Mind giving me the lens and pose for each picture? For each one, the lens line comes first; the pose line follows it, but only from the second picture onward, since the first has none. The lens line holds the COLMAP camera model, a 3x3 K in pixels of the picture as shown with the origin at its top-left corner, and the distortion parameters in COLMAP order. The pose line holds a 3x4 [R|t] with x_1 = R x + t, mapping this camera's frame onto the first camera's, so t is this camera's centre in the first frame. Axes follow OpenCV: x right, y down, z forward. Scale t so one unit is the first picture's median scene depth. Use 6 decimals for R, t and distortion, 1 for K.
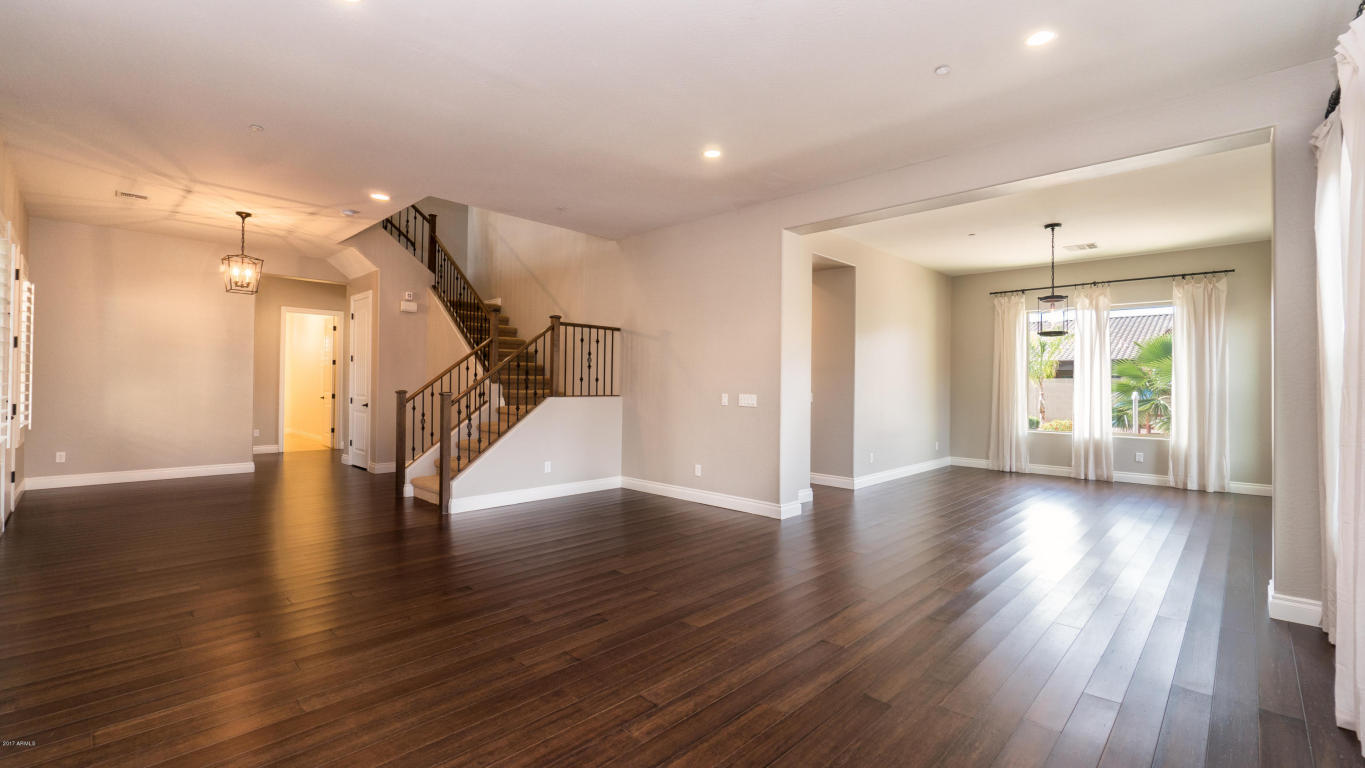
lens RADIAL K [[585.3, 0, 682.9], [0, 585.3, 381.0], [0, 0, 1]] dist [-0.002920, 0.000540]
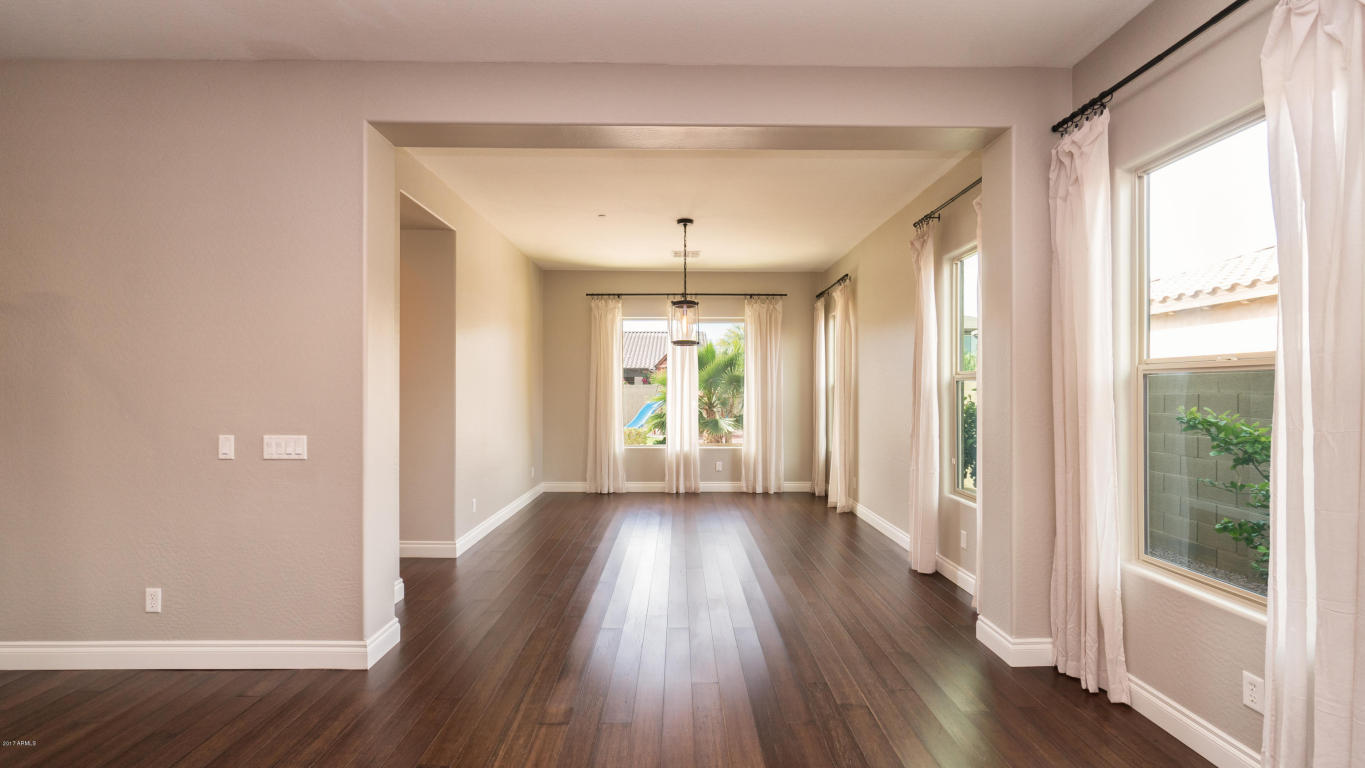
lens RADIAL K [[589.5, 0, 680.6], [0, 589.5, 397.1], [0, 0, 1]] dist [0.000526, 0.000299]
pose [[0.709879, -0.016140, 0.704139, -0.004356], [-0.000183, 0.999733, 0.023100, -0.017448], [-0.704324, -0.016527, 0.709687, 0.310492]]
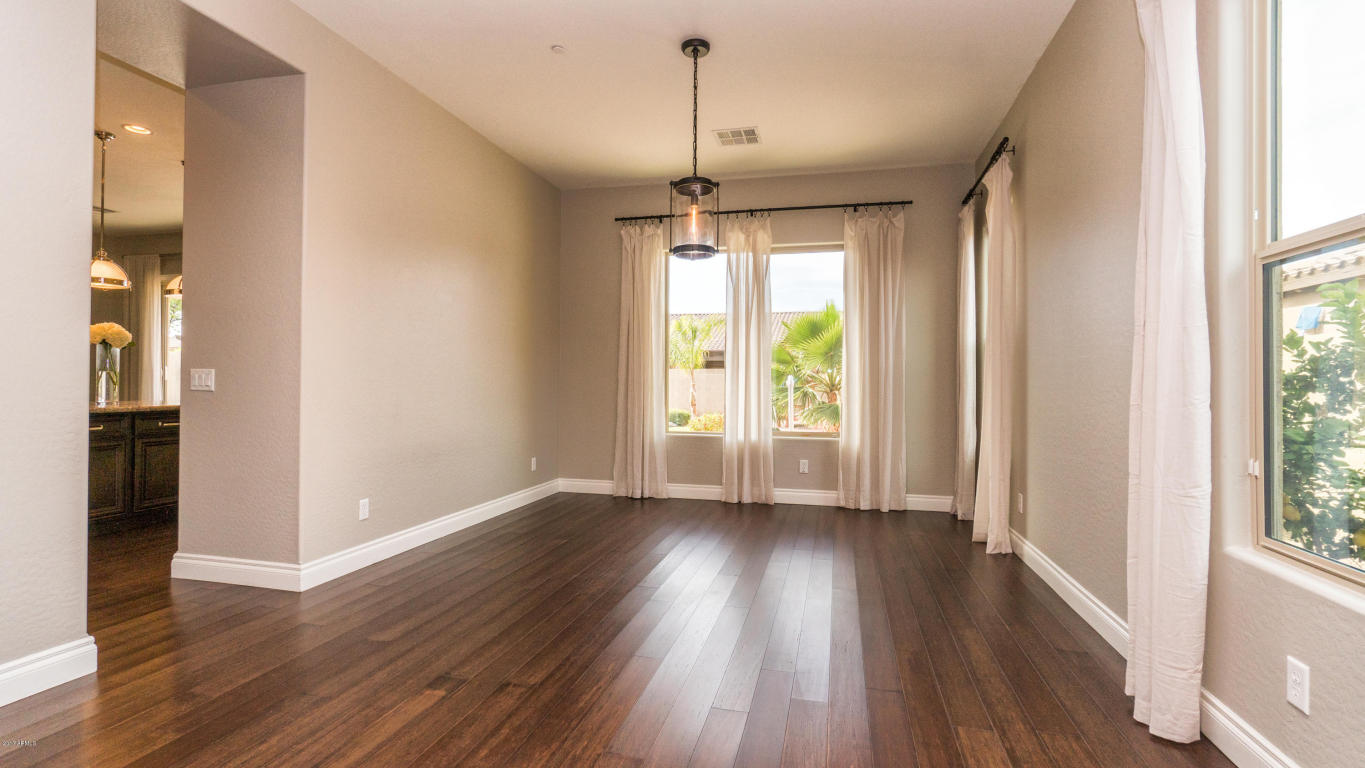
lens RADIAL K [[628.9, 0, 682.5], [0, 628.9, 384.0], [0, 0, 1]] dist [-0.001477, -0.000236]
pose [[0.863675, -0.002357, 0.504043, 0.285703], [-0.003470, 0.999938, 0.010621, 0.025661], [-0.504037, -0.010922, 0.863613, 0.436654]]
